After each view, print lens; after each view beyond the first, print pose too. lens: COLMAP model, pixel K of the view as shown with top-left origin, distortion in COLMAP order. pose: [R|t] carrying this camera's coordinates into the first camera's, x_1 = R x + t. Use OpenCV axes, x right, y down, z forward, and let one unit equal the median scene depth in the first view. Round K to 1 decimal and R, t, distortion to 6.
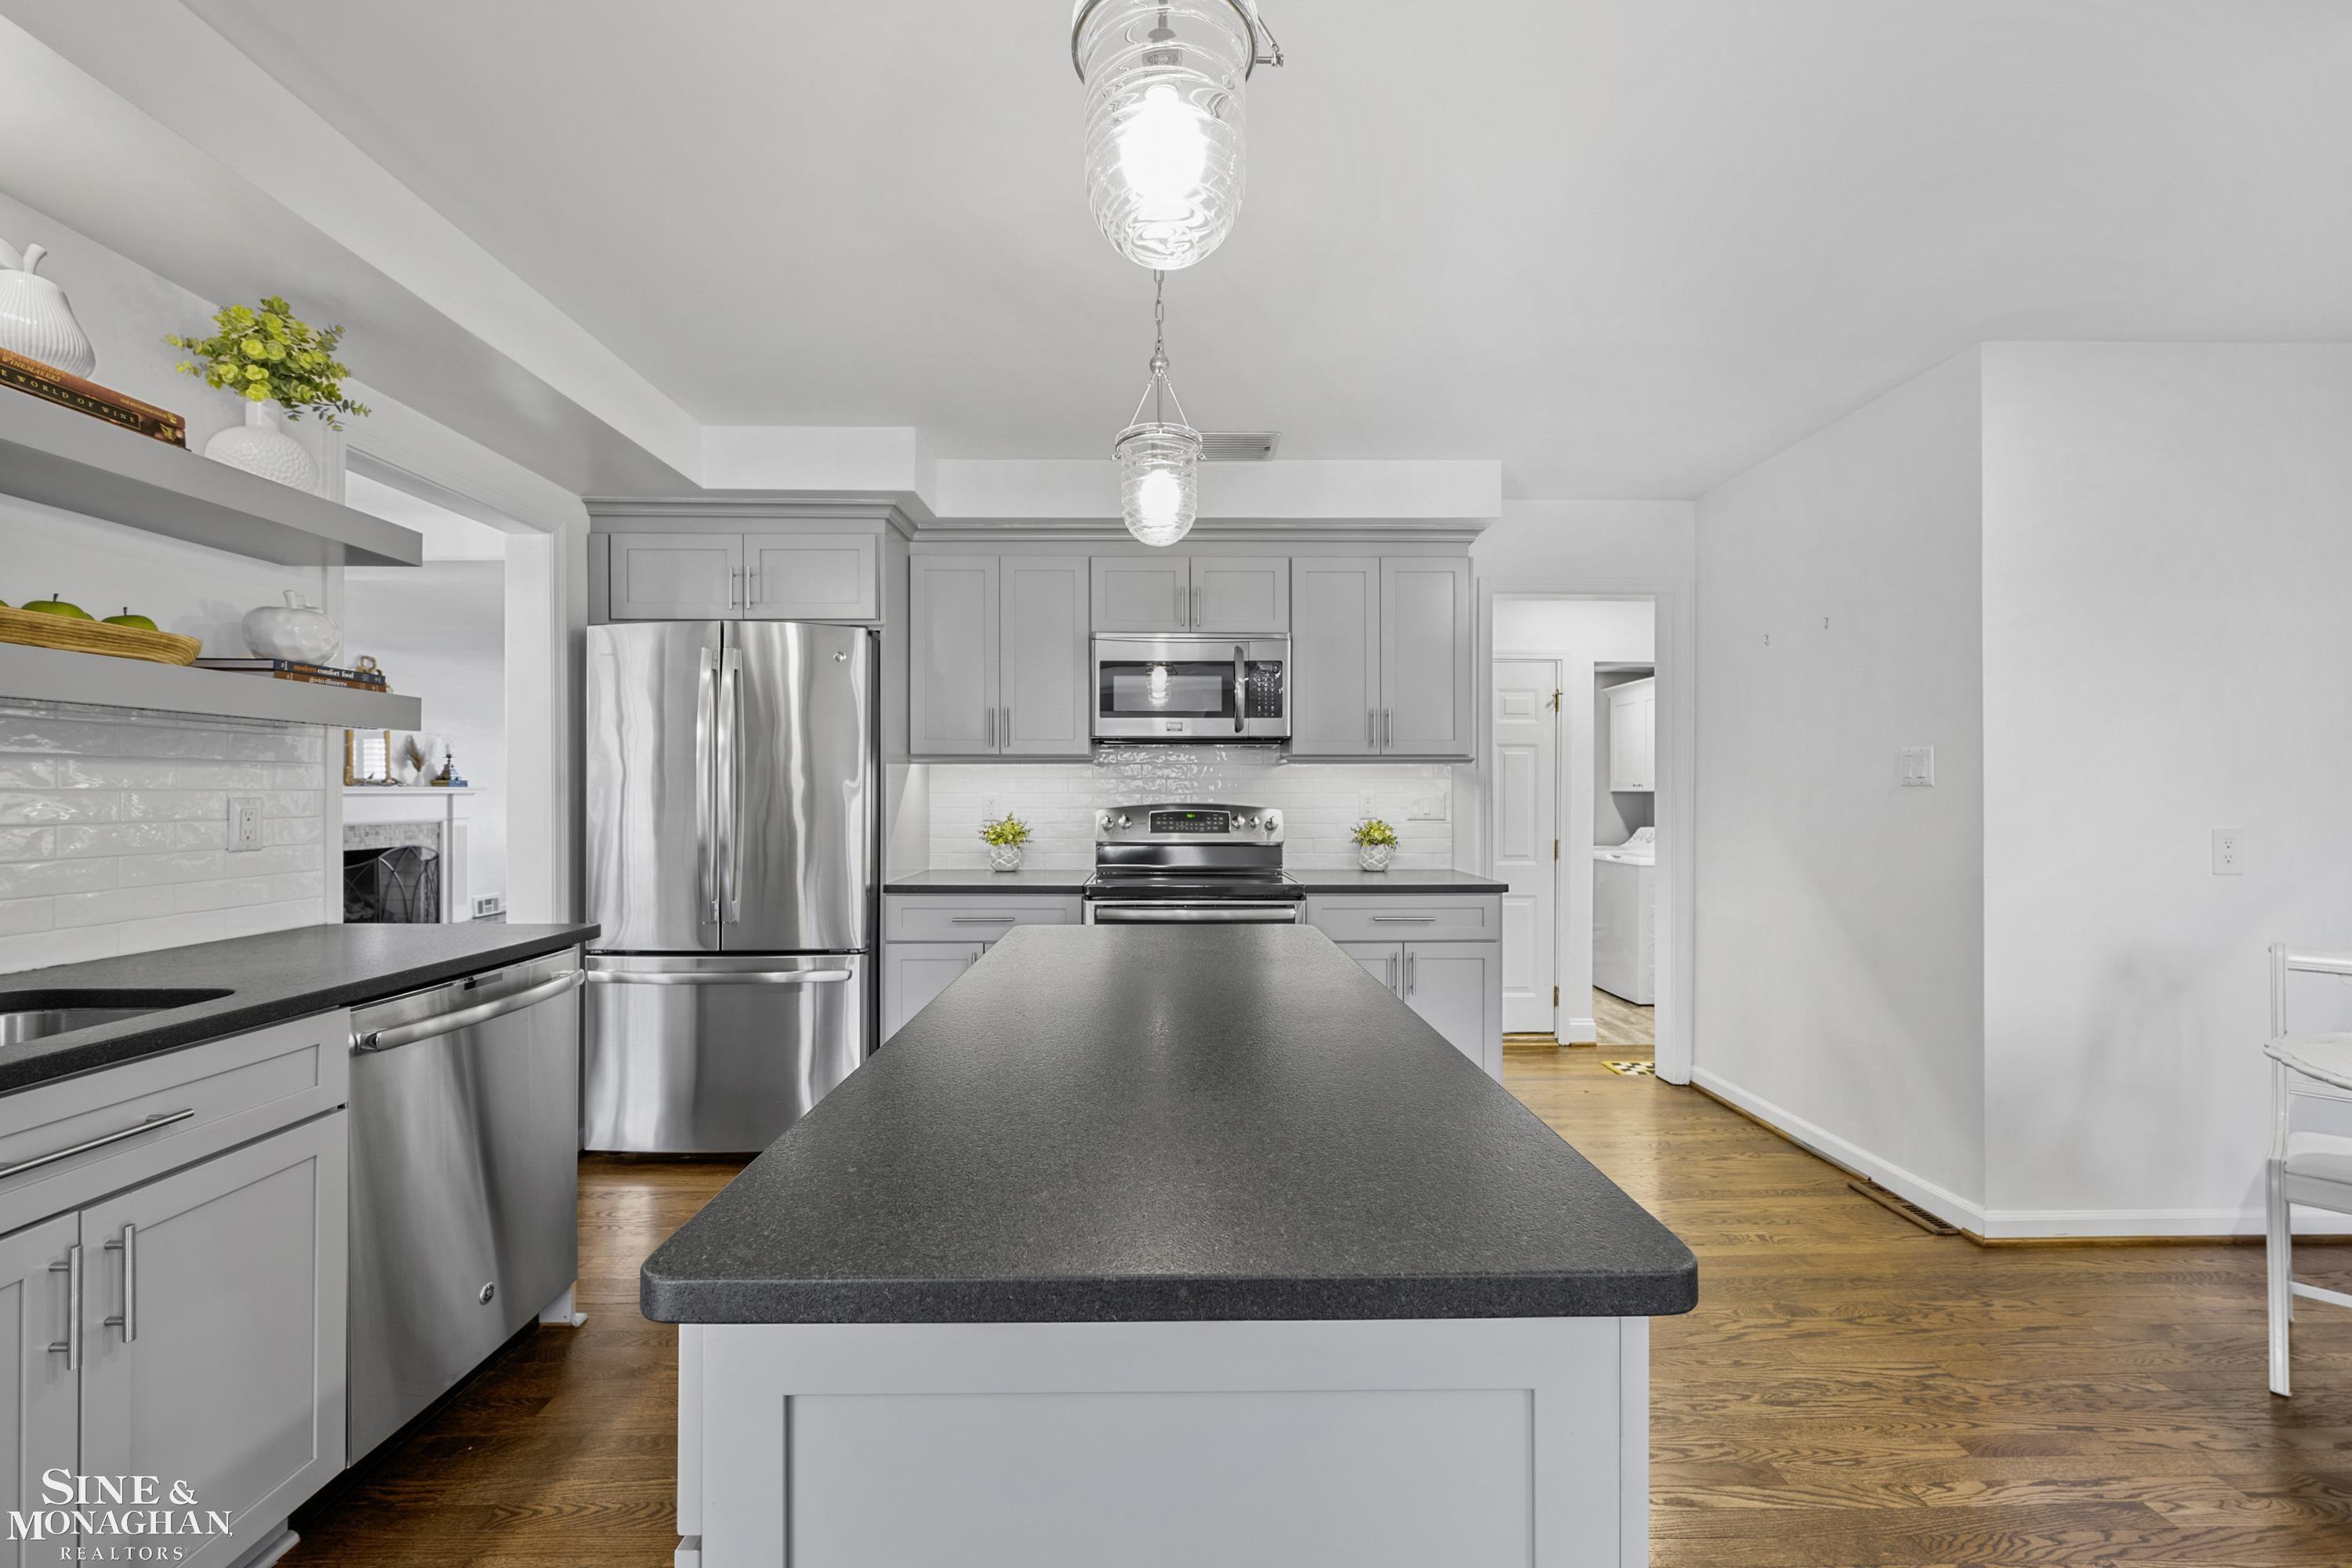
lens RADIAL K [[941.1, 0, 1163.3], [0, 941.1, 786.7], [0, 0, 1]] dist [-0.000759, -0.000141]
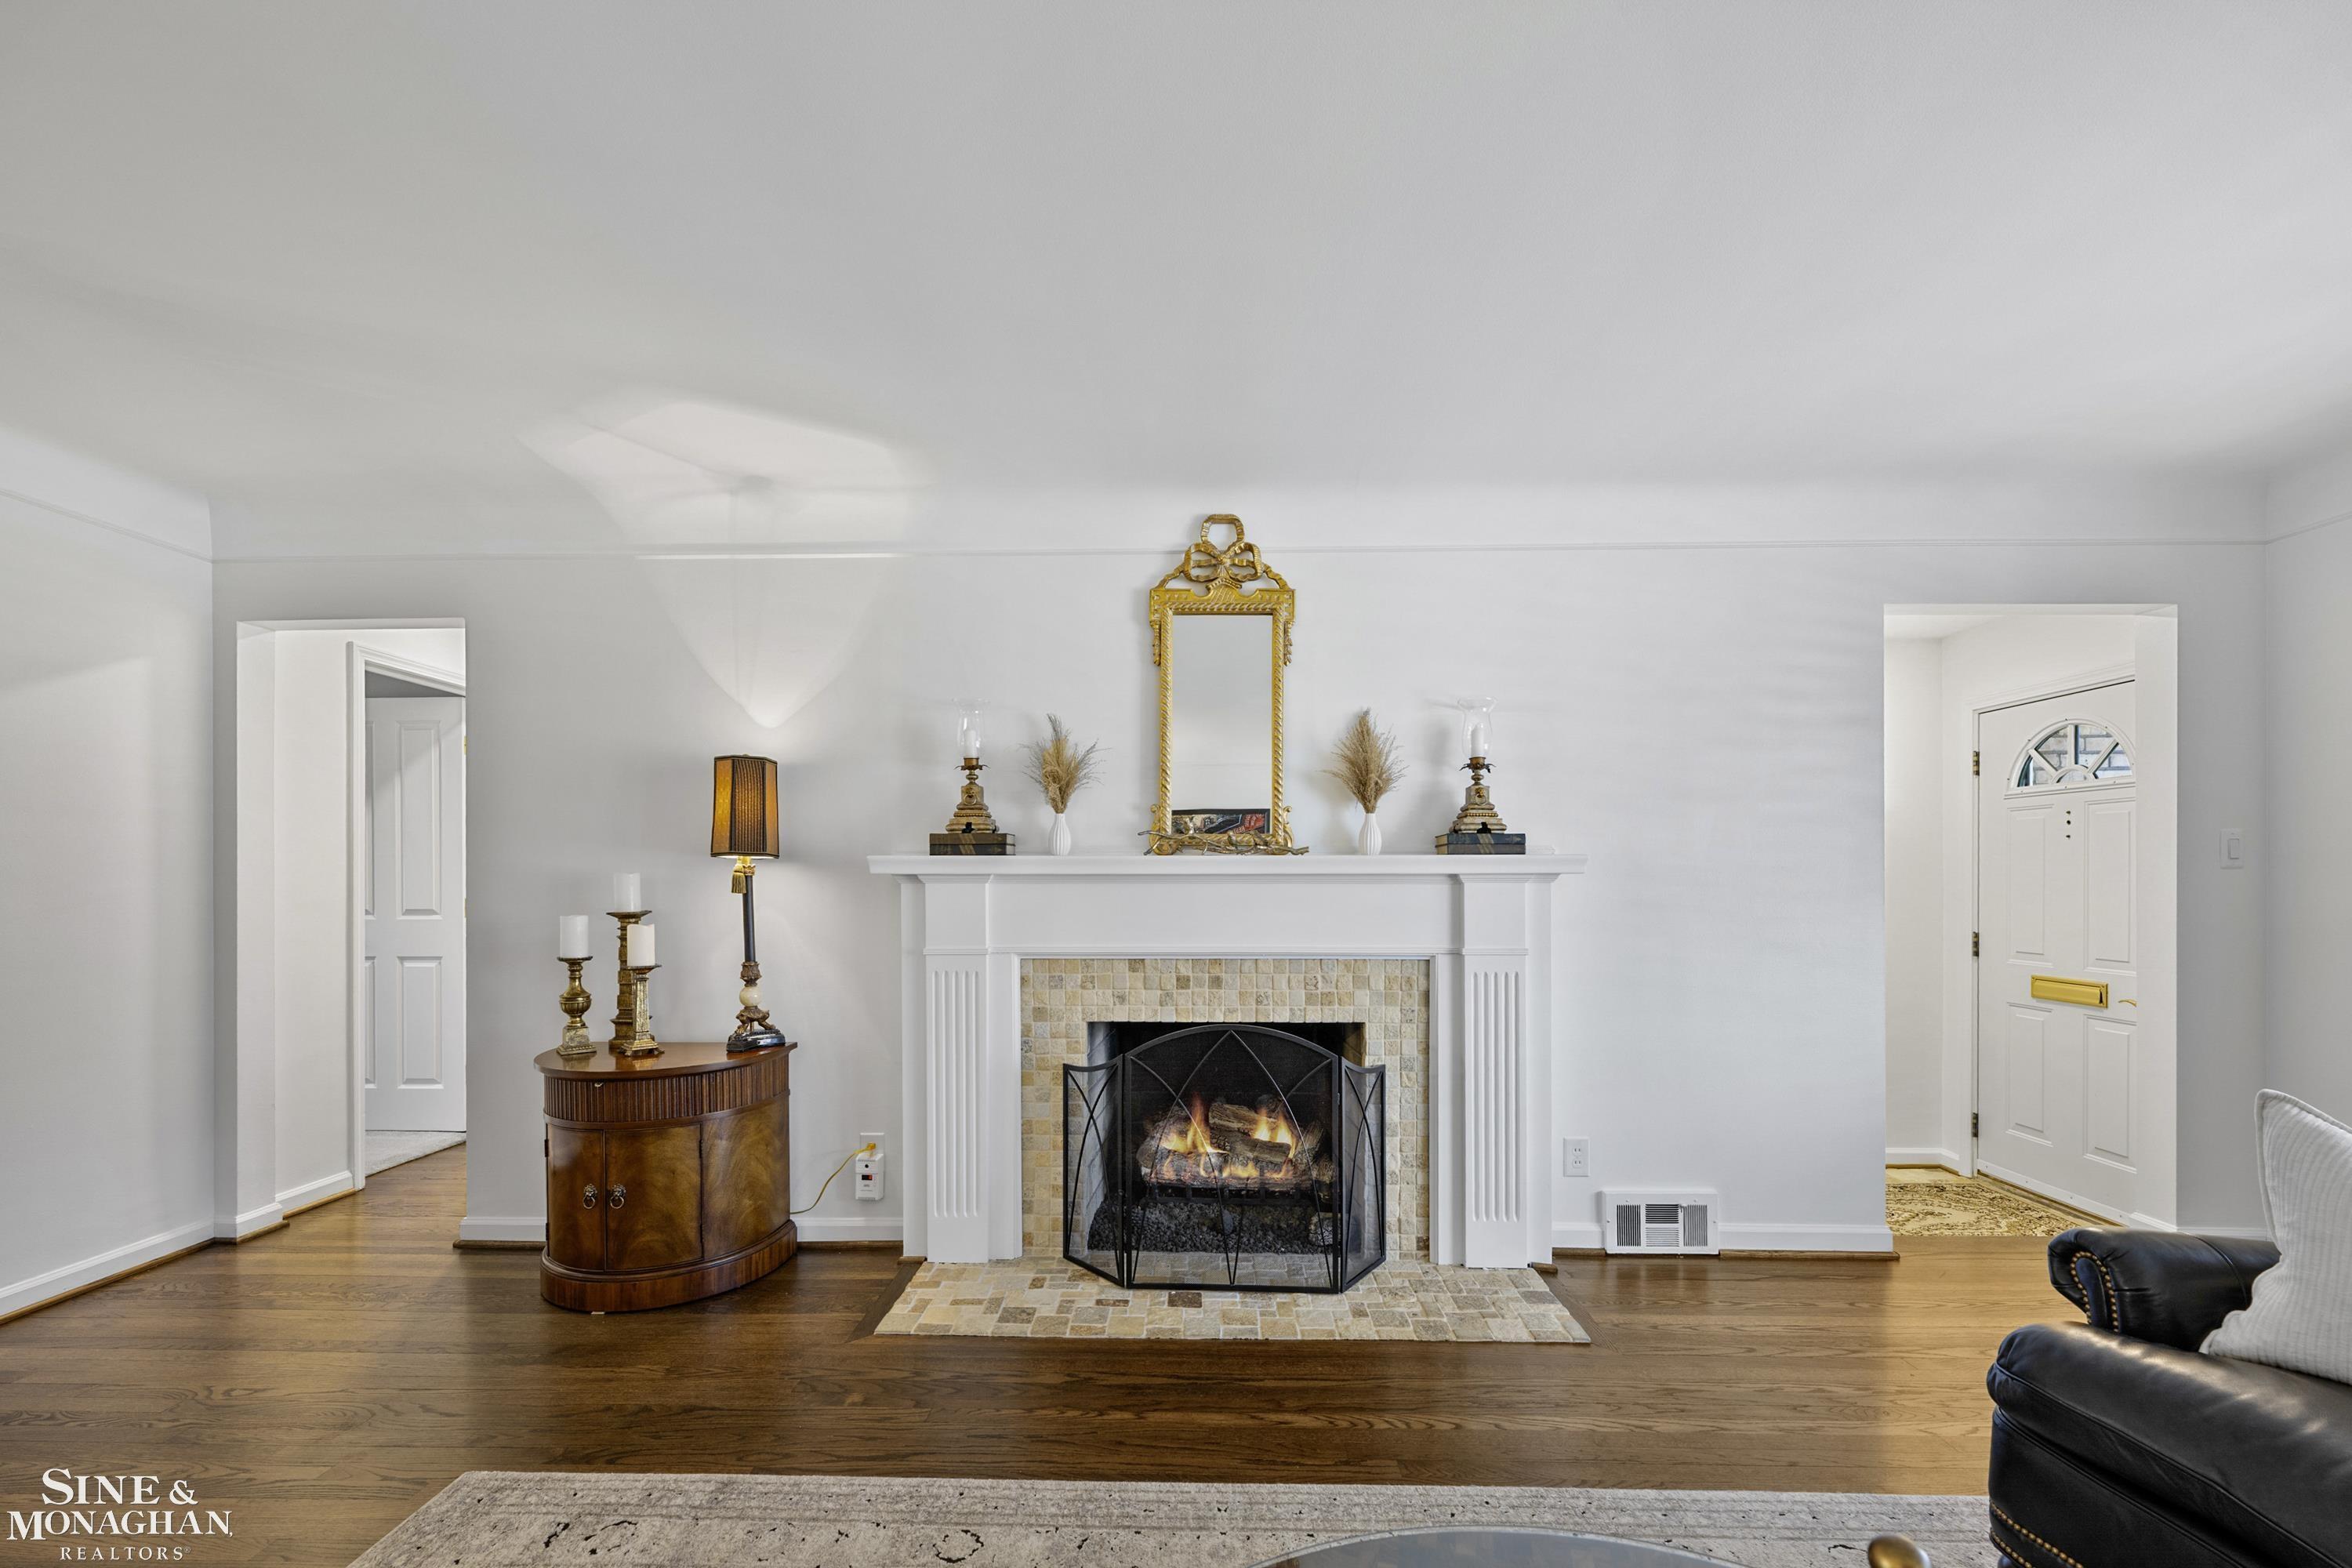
lens RADIAL K [[968.6, 0, 1176.9], [0, 968.6, 882.2], [0, 0, 1]] dist [-0.001322, -0.000125]
pose [[-0.024981, 0.006522, -0.999667, -0.425752], [0.004461, 0.999969, 0.006412, 0.007510], [0.999678, -0.004299, -0.025009, 0.935258]]
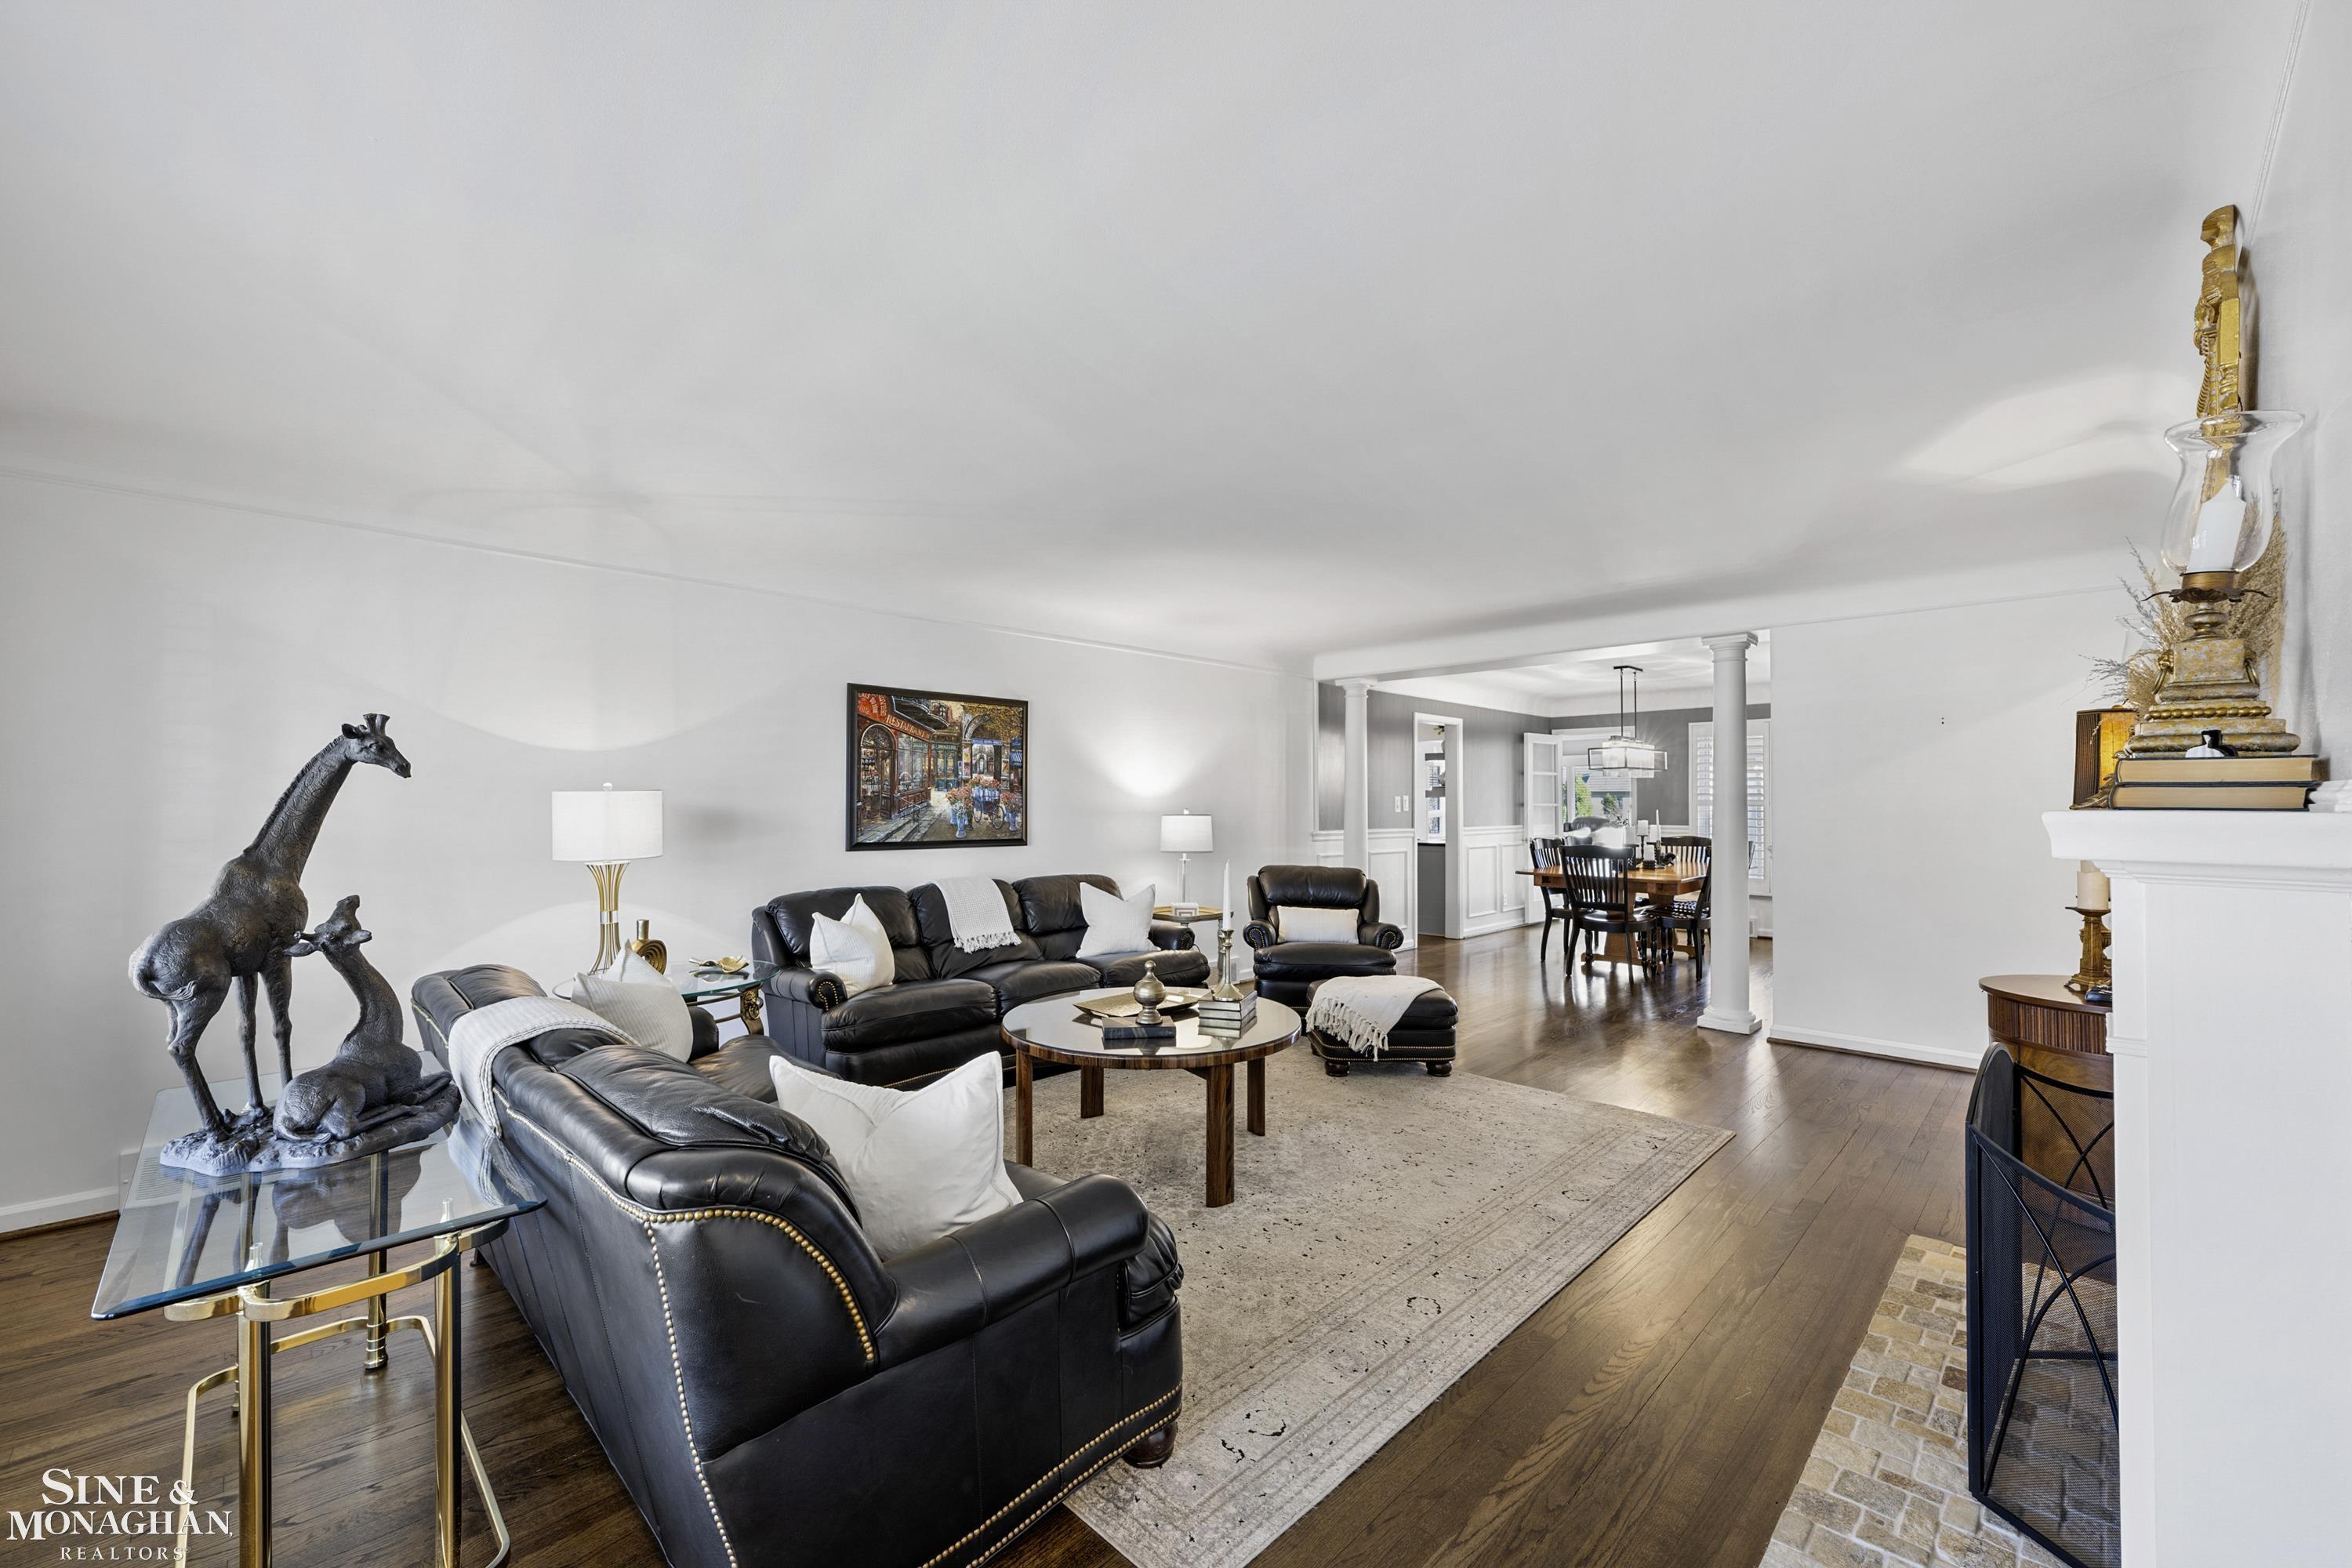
lens RADIAL K [[941.1, 0, 1172.5], [0, 941.1, 801.7], [0, 0, 1]] dist [-0.000759, -0.000141]
pose [[-0.710611, 0.003450, 0.703577, -0.778653], [-0.003743, 0.999955, -0.008684, 0.000574], [-0.703576, -0.008804, -0.710566, 1.257477]]
